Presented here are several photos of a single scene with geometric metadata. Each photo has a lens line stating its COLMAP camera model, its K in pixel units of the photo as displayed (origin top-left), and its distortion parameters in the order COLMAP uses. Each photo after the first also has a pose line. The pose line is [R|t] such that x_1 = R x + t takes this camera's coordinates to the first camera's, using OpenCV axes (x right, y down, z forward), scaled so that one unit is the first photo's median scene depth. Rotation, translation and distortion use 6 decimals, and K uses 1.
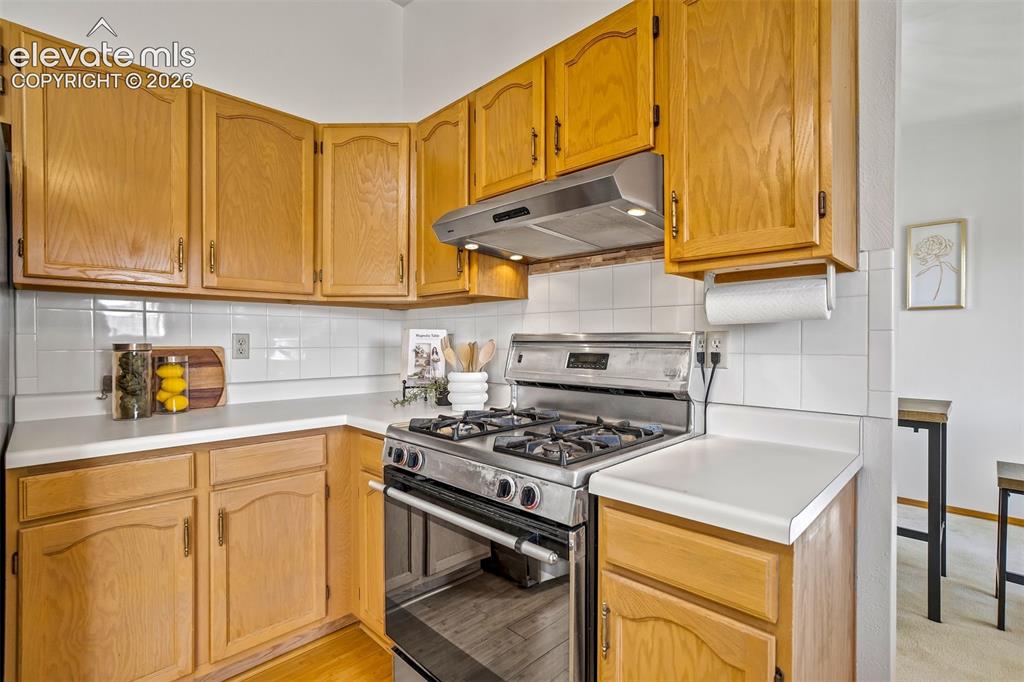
lens RADIAL K [[482.0, 0, 506.5], [0, 482.0, 341.2], [0, 0, 1]] dist [-0.033177, 0.014183]
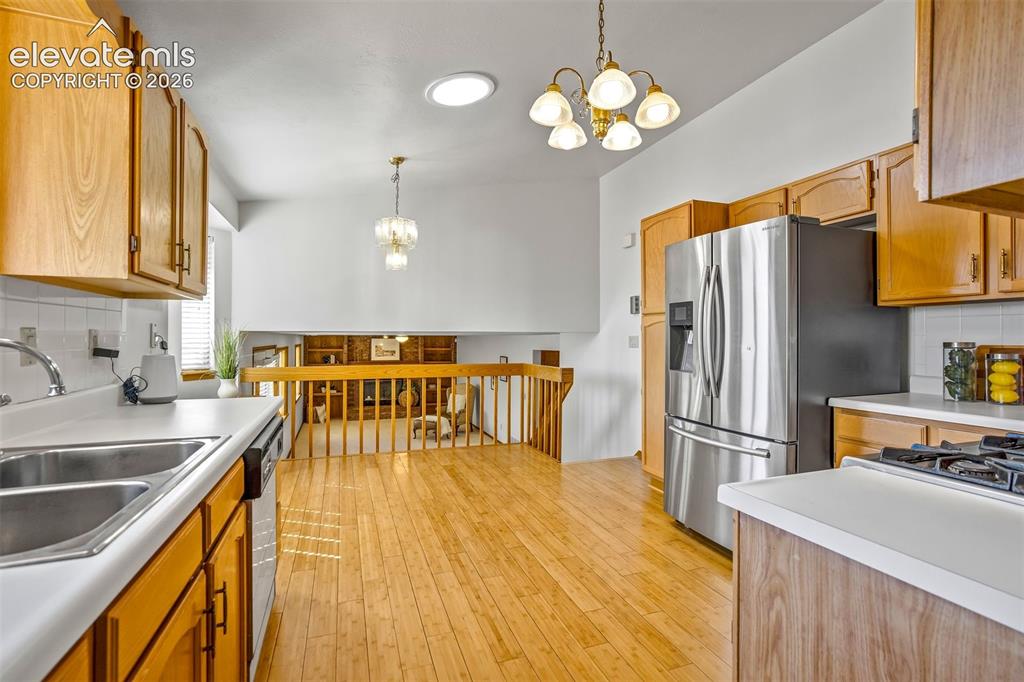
lens RADIAL K [[482.0, 0, 517.5], [0, 482.0, 339.9], [0, 0, 1]] dist [-0.033177, 0.014183]
pose [[-0.424771, -0.000405, -0.905301, 0.876115], [-0.002382, 0.999997, 0.000670, 0.000293], [0.905298, 0.002441, -0.424771, 0.468244]]
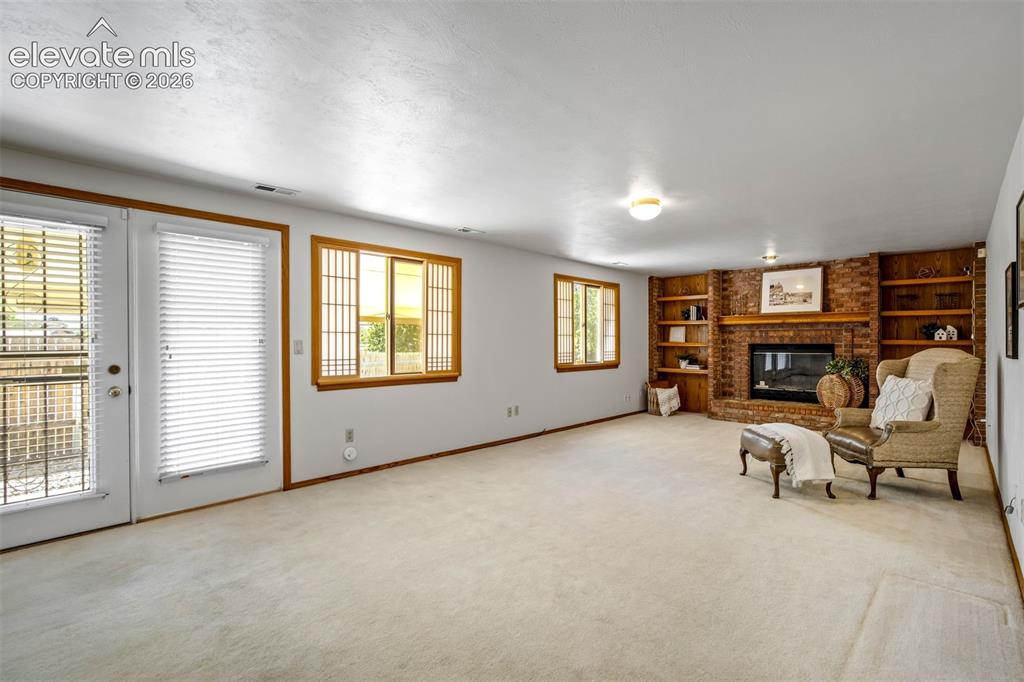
lens RADIAL K [[482.0, 0, 519.1], [0, 482.0, 343.2], [0, 0, 1]] dist [-0.033177, 0.014183]
pose [[-0.999651, 0.004136, -0.026089, -3.223990], [0.004062, 0.999988, 0.002889, 0.620814], [0.026101, 0.002782, -0.999655, -0.989736]]
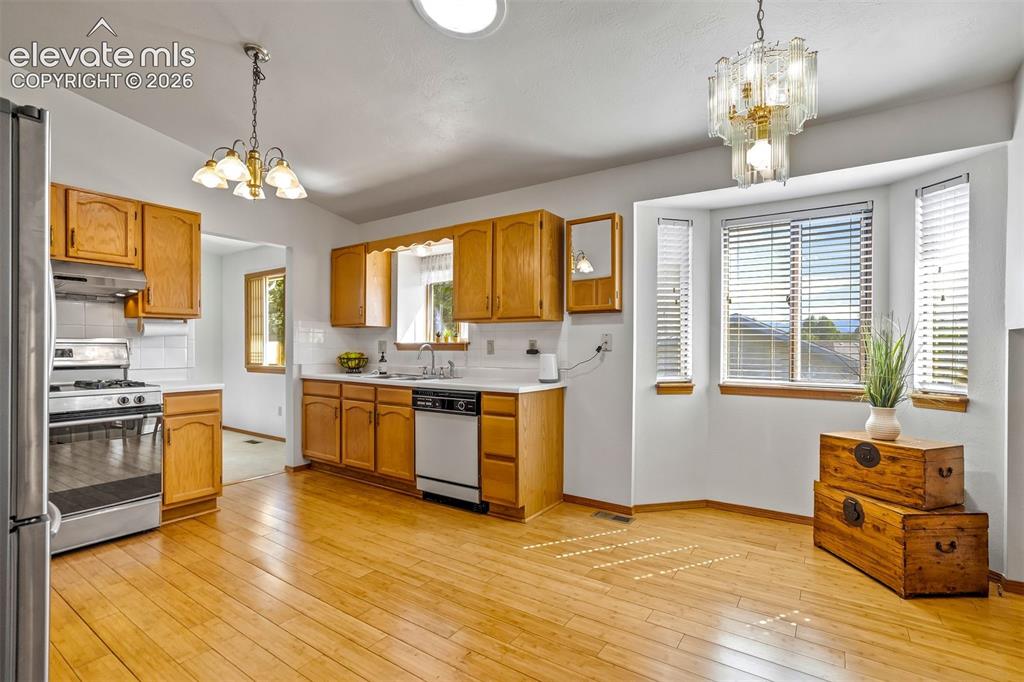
lens RADIAL K [[482.0, 0, 509.7], [0, 482.0, 348.5], [0, 0, 1]] dist [-0.033177, 0.014183]
pose [[-0.170608, -0.005082, 0.985326, -1.900913], [-0.004179, 0.999981, 0.004434, 0.009279], [-0.985330, -0.003361, -0.170626, -0.386487]]
